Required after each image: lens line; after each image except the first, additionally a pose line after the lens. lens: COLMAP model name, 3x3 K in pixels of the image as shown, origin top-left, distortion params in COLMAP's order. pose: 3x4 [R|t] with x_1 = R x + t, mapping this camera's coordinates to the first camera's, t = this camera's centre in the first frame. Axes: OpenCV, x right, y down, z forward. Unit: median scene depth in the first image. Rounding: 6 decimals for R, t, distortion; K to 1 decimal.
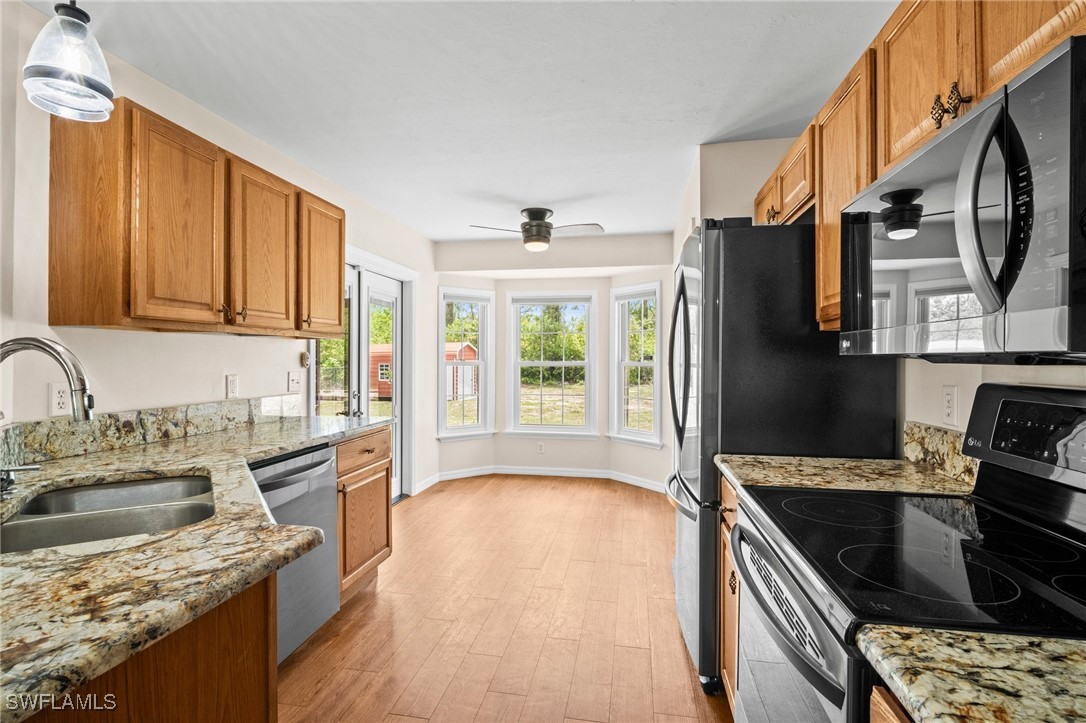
lens RADIAL K [[507.8, 0, 539.8], [0, 507.8, 361.0], [0, 0, 1]] dist [-0.003786, -0.004531]
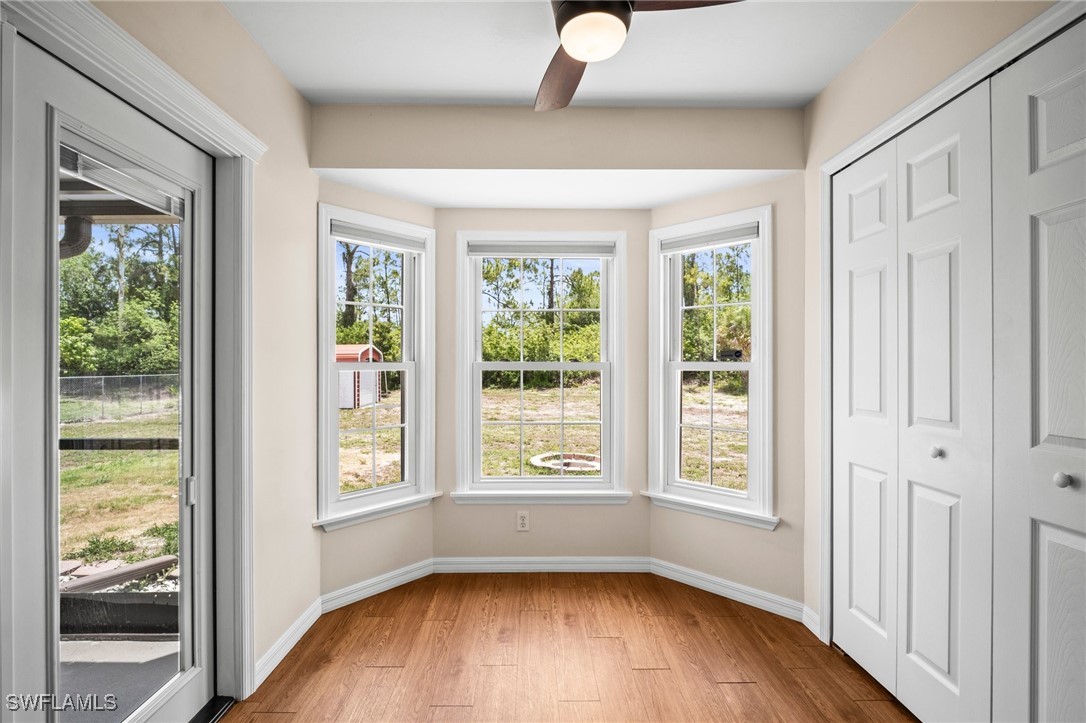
lens RADIAL K [[499.9, 0, 544.9], [0, 499.9, 362.5], [0, 0, 1]] dist [-0.003013, -0.004932]
pose [[0.980954, -0.002343, 0.194228, -0.080350], [0.003177, 0.999987, -0.003985, 0.004336], [-0.194216, 0.004526, 0.980948, 0.483702]]
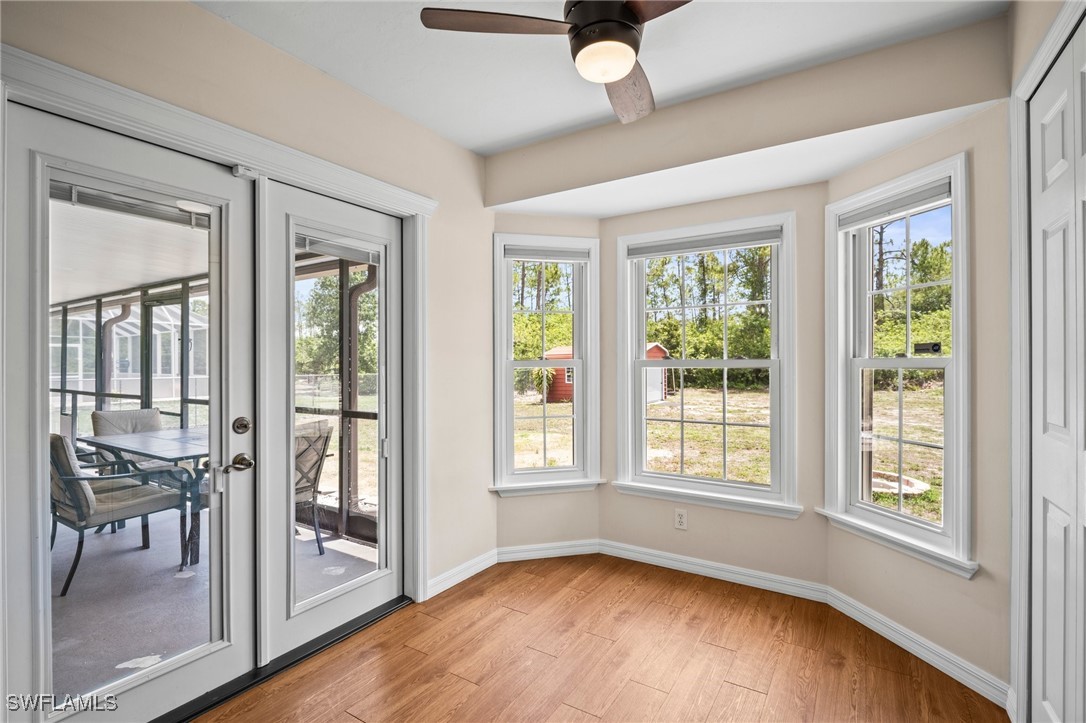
lens RADIAL K [[509.7, 0, 537.5], [0, 509.7, 361.3], [0, 0, 1]] dist [-0.000054, -0.008078]
pose [[0.925439, -0.006198, -0.378847, 0.068046], [0.004921, 0.999978, -0.004339, 0.005083], [0.378865, 0.002151, 0.925449, 0.451510]]
